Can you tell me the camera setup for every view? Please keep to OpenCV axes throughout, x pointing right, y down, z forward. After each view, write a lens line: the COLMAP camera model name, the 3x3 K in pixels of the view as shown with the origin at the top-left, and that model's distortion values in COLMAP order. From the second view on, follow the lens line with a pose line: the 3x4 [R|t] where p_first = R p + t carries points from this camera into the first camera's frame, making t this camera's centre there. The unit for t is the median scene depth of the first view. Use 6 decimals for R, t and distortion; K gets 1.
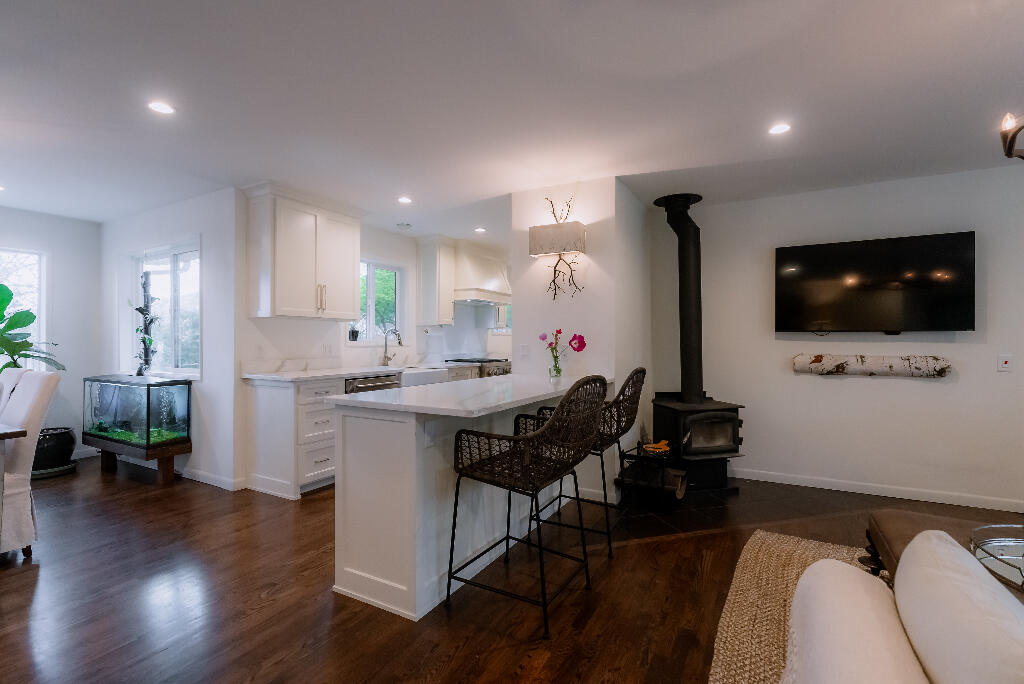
lens RADIAL K [[458.8, 0, 511.7], [0, 458.8, 340.7], [0, 0, 1]] dist [-0.005633, -0.000530]
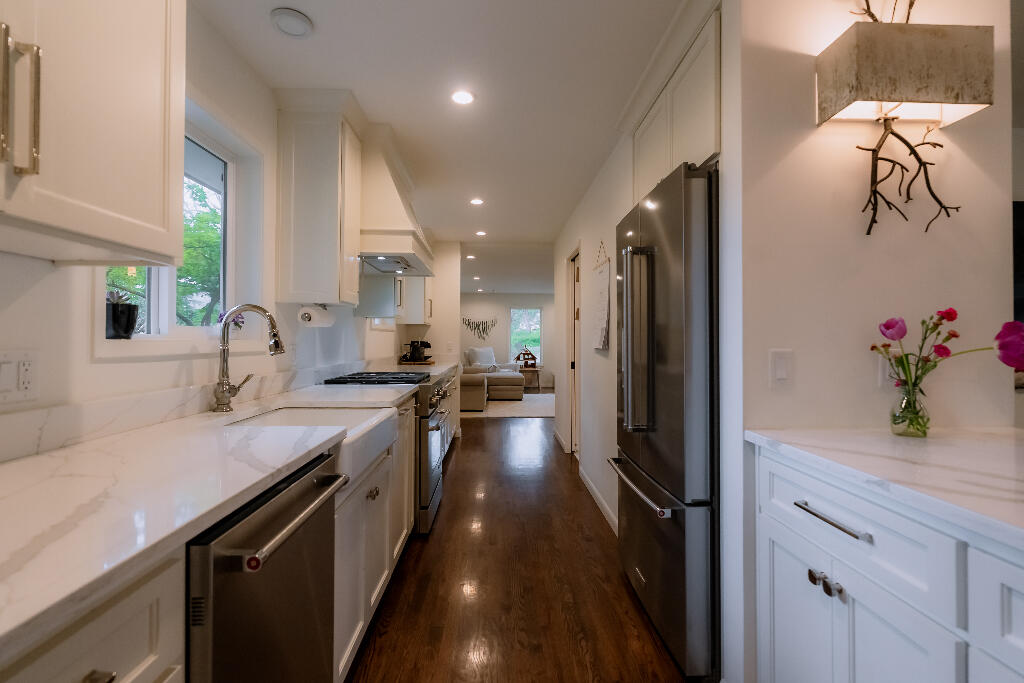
lens RADIAL K [[458.8, 0, 509.9], [0, 458.8, 338.7], [0, 0, 1]] dist [-0.005633, -0.000530]
pose [[0.862686, 0.000353, 0.505740, -0.350928], [-0.000908, 0.999999, 0.000850, -0.000980], [-0.505739, -0.001193, 0.862686, 0.787032]]
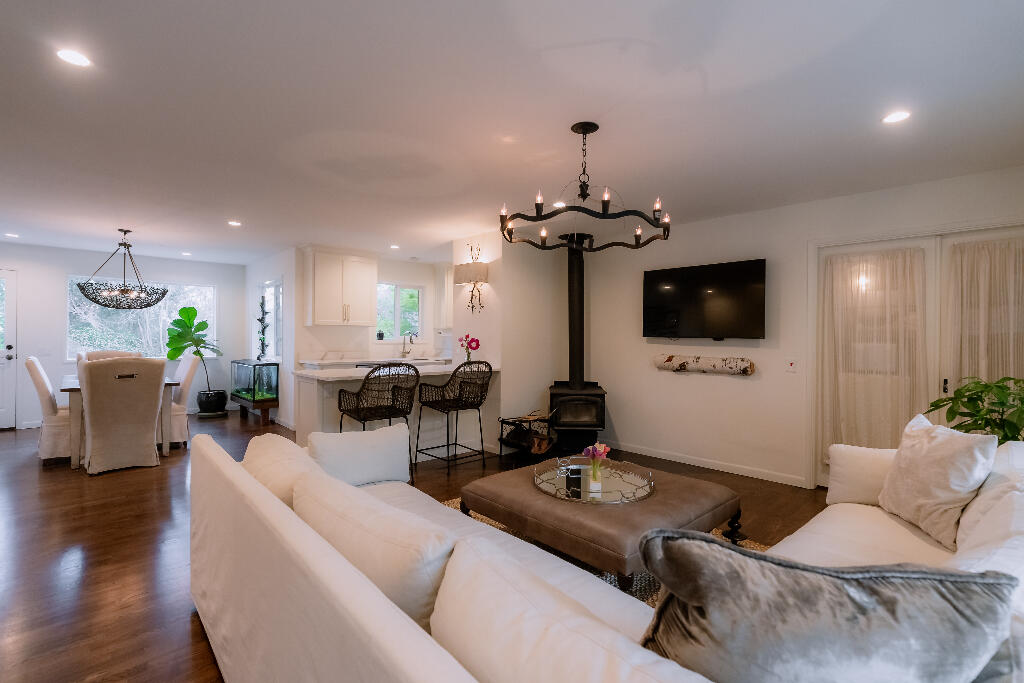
lens RADIAL K [[458.8, 0, 507.6], [0, 458.8, 337.9], [0, 0, 1]] dist [-0.005633, -0.000530]
pose [[0.954080, 0.008245, -0.299437, 0.612368], [-0.007092, 0.999963, 0.004937, -0.020922], [0.299467, -0.002587, 0.954103, -0.345613]]
